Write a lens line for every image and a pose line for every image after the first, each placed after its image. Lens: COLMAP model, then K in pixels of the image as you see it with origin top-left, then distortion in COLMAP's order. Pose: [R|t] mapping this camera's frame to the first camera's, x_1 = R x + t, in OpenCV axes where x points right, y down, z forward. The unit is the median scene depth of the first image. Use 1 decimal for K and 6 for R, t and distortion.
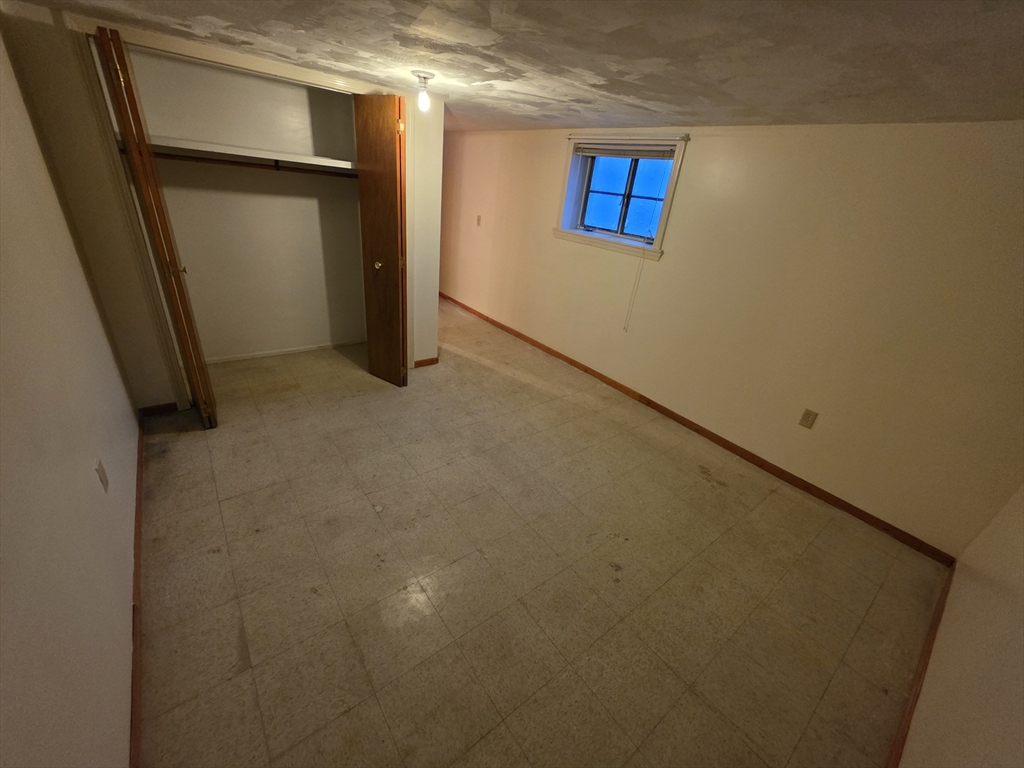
lens RADIAL K [[409.2, 0, 511.1], [0, 409.2, 380.8], [0, 0, 1]] dist [-0.001582, -0.000405]
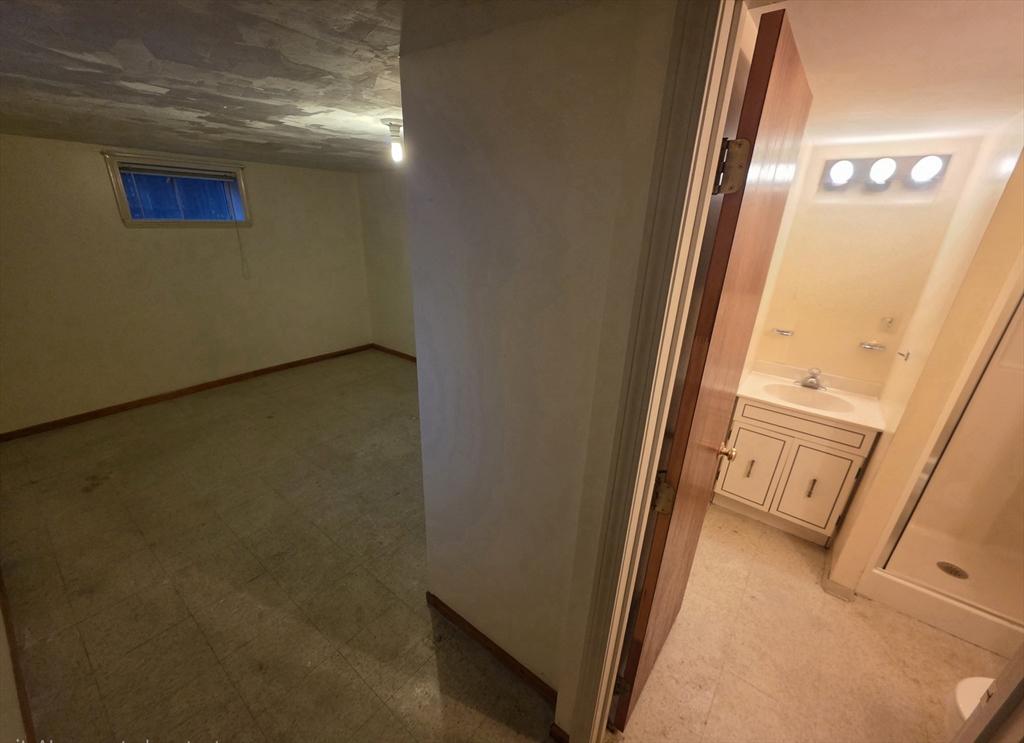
lens RADIAL K [[391.7, 0, 512.0], [0, 391.7, 371.5], [0, 0, 1]] dist [0.001193, 0.000065]
pose [[-0.953087, -0.039300, -0.300133, -0.144724], [-0.245576, 0.680077, 0.690788, -0.696328], [0.176966, 0.732087, -0.657824, 1.326874]]
